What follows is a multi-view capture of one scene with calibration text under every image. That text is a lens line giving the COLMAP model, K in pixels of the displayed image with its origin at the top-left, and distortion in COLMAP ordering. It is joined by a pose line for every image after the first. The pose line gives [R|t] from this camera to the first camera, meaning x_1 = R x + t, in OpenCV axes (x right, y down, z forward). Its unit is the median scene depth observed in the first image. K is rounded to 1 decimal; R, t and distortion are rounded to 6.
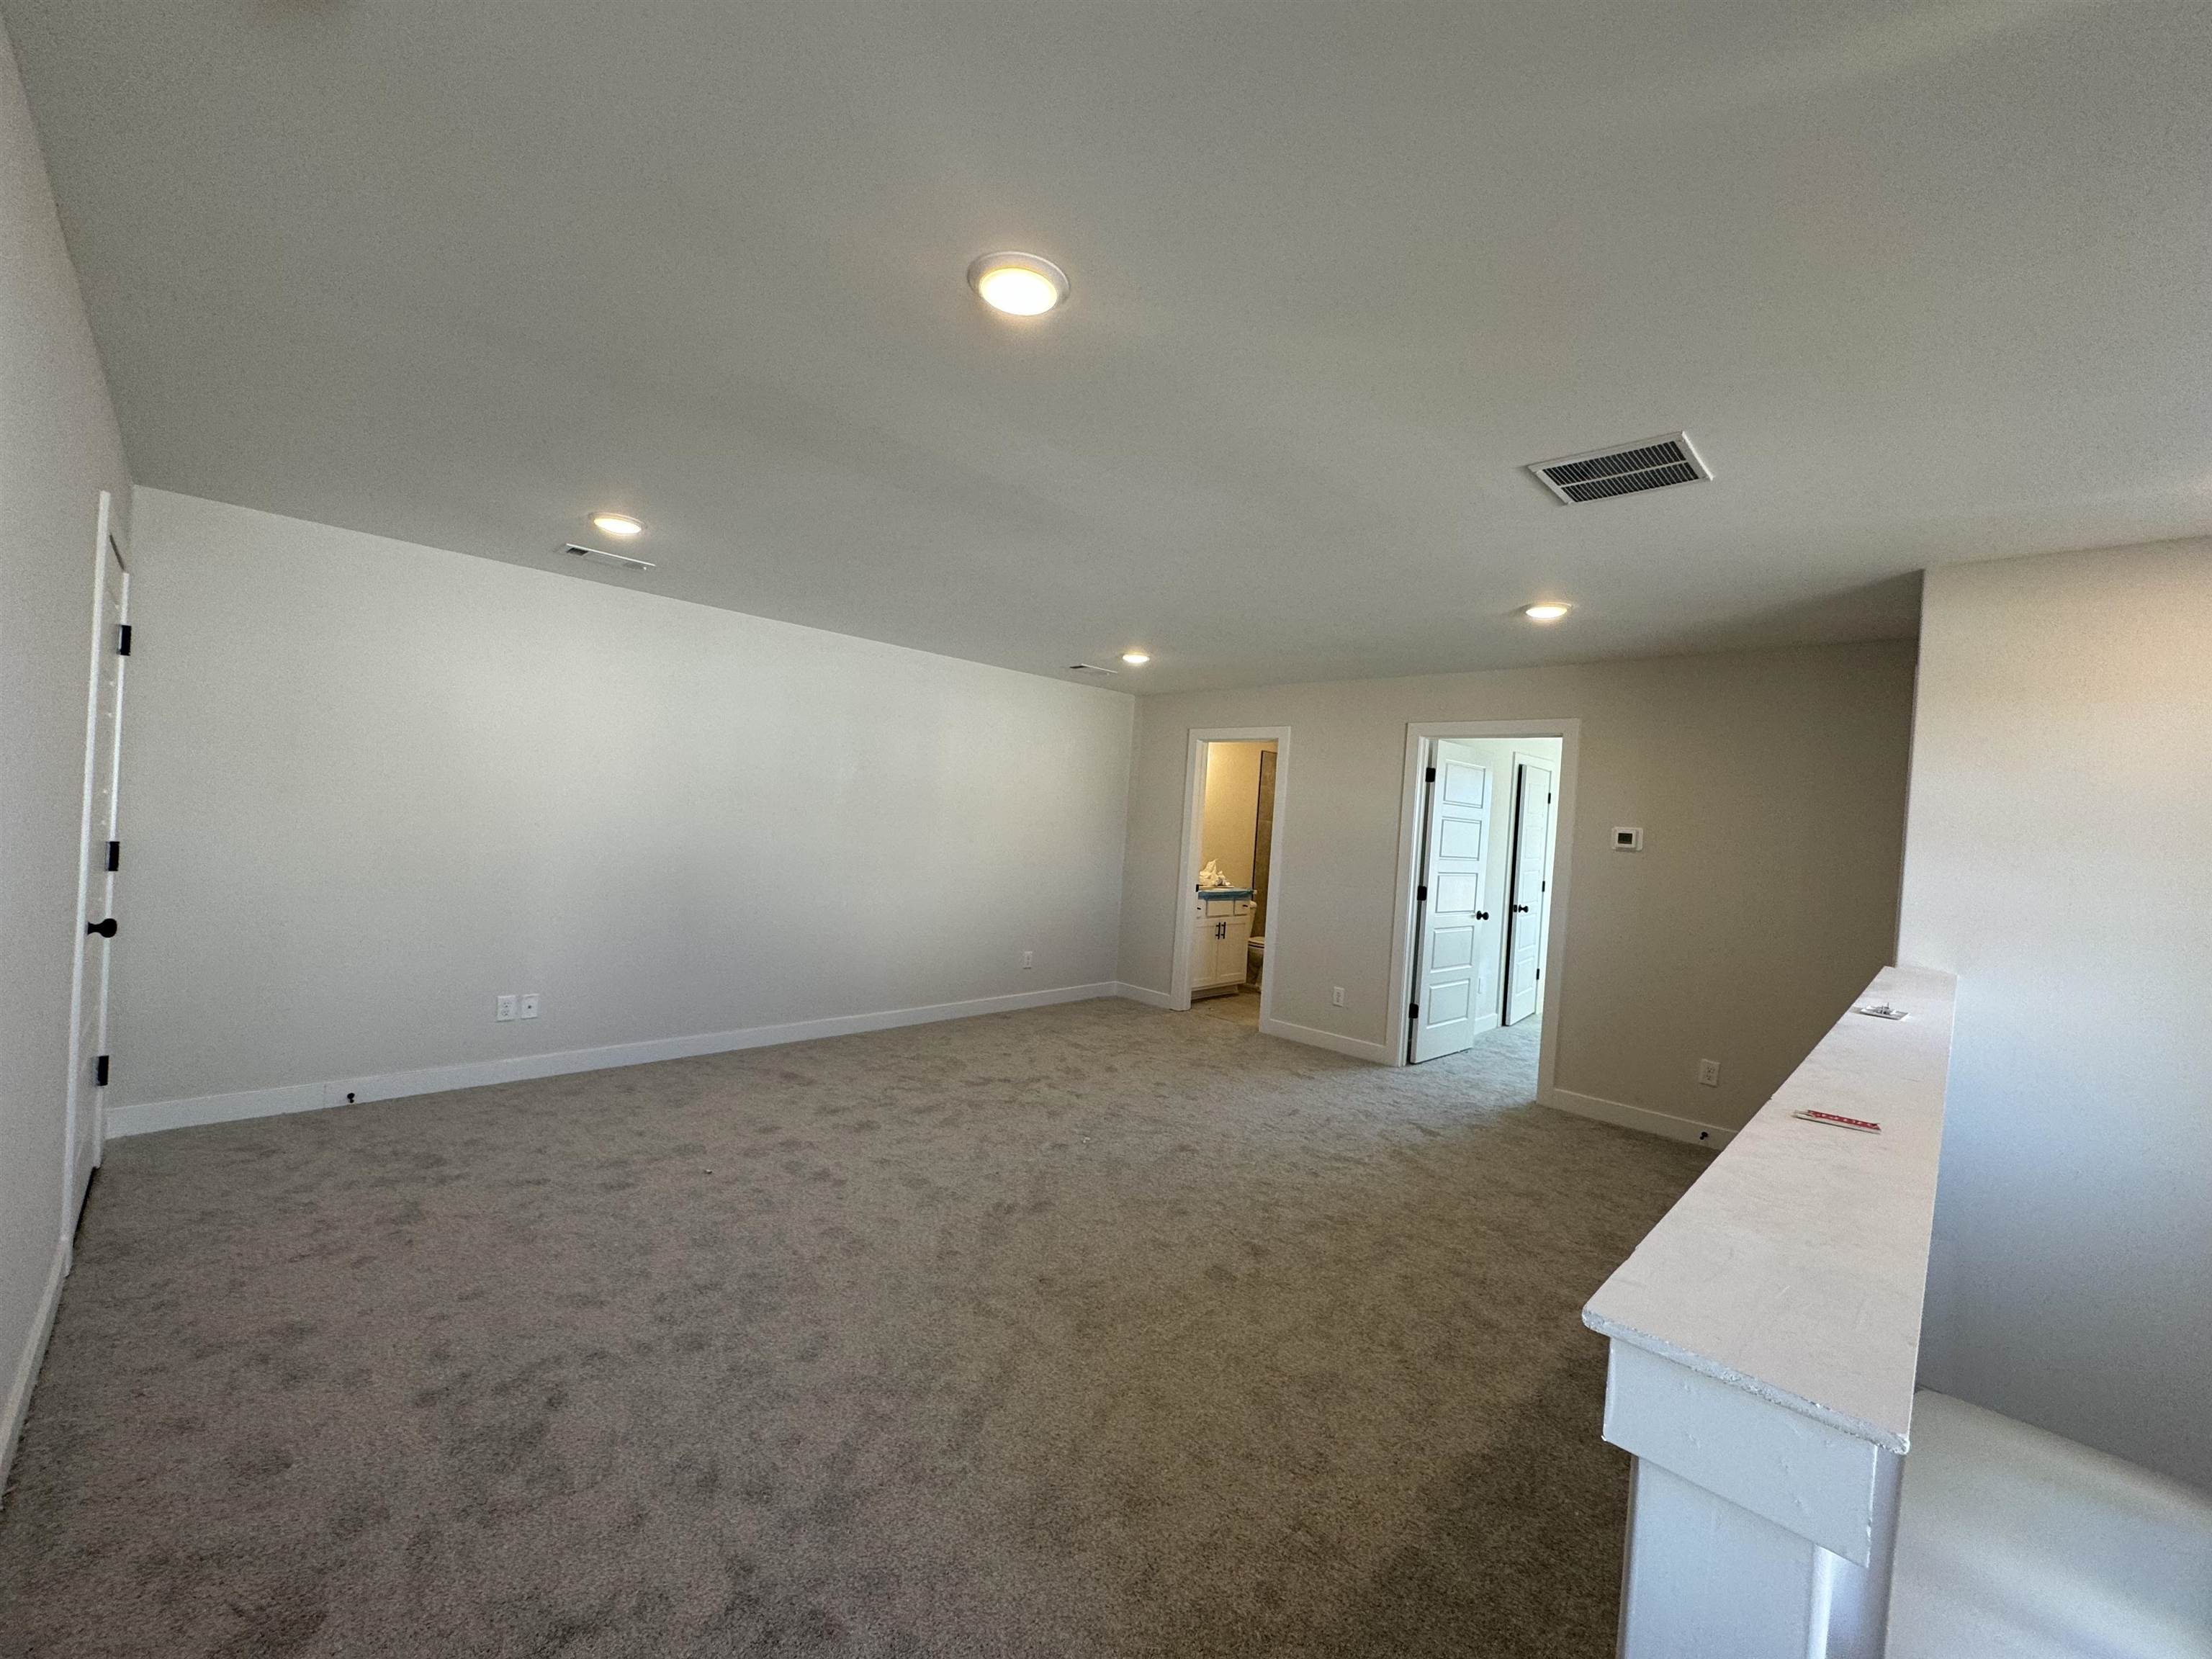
lens RADIAL K [[880.5, 0, 1109.9], [0, 880.5, 825.2], [0, 0, 1]] dist [0.000010, -0.000279]
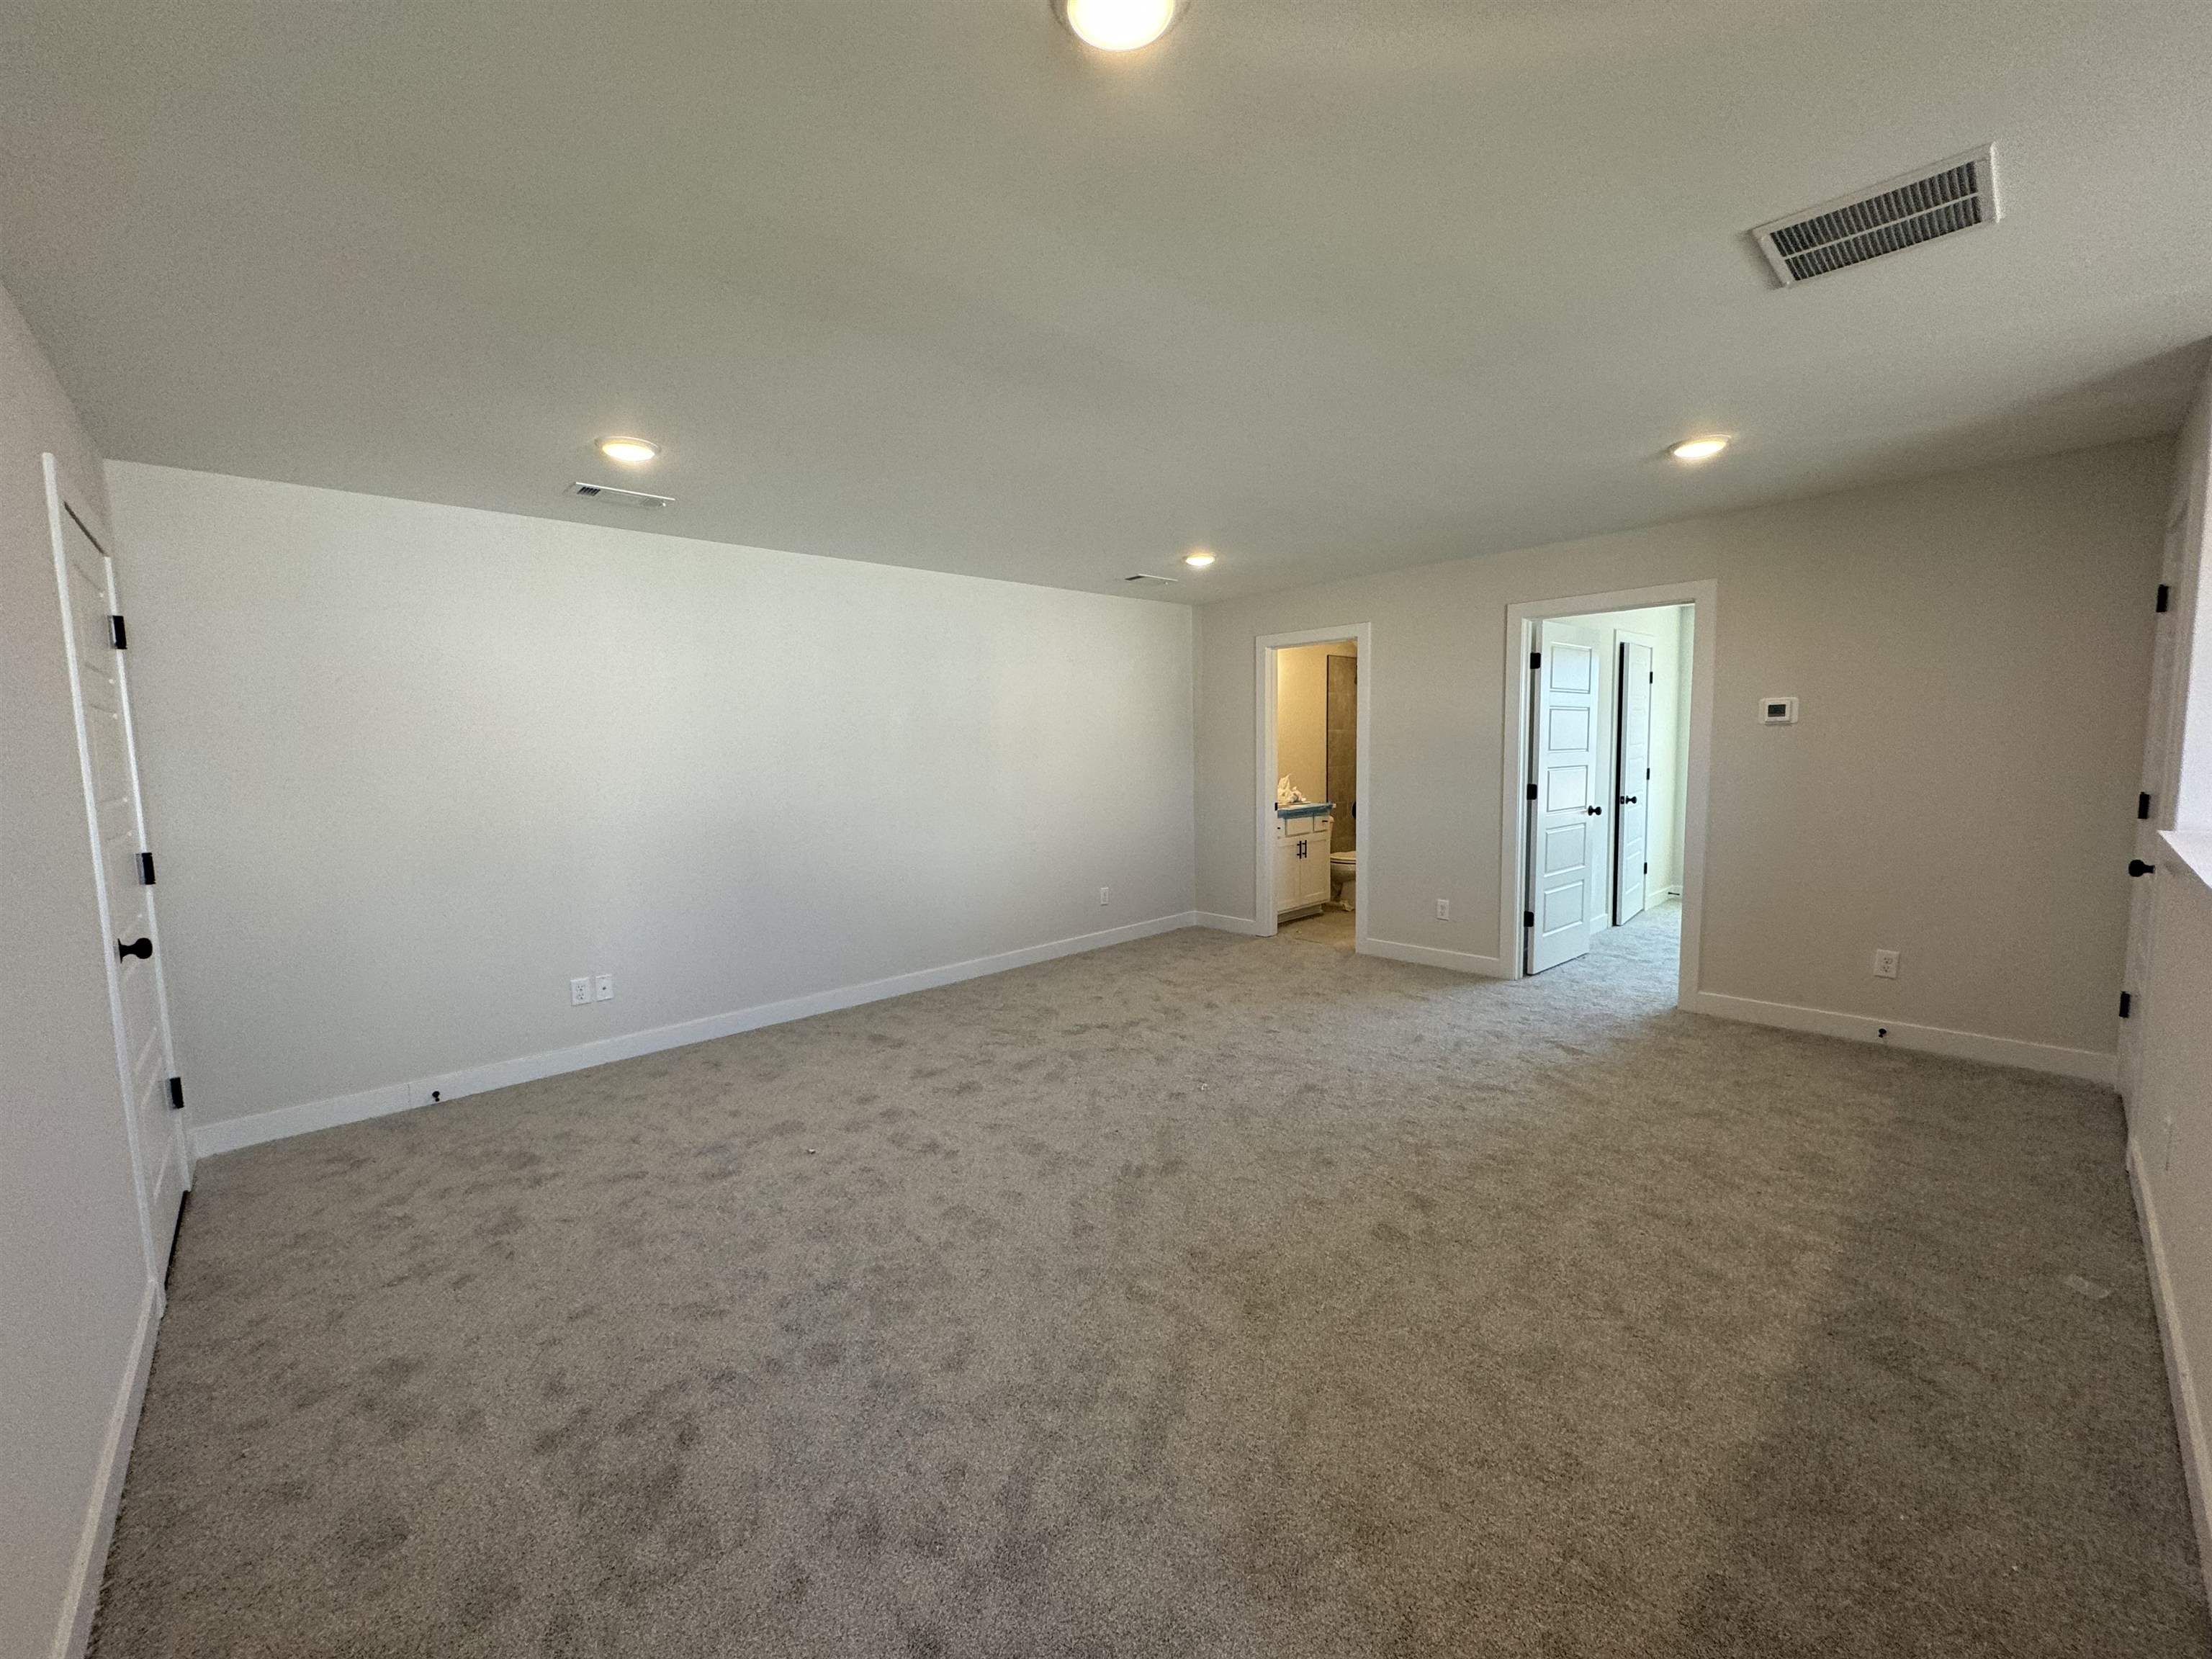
lens RADIAL K [[880.5, 0, 1109.9], [0, 880.5, 825.2], [0, 0, 1]] dist [0.000010, -0.000279]
pose [[0.995452, -0.081844, -0.048755, -0.073176], [0.085544, 0.993167, 0.079383, 0.002909], [0.041925, -0.083193, 0.995651, 0.122317]]
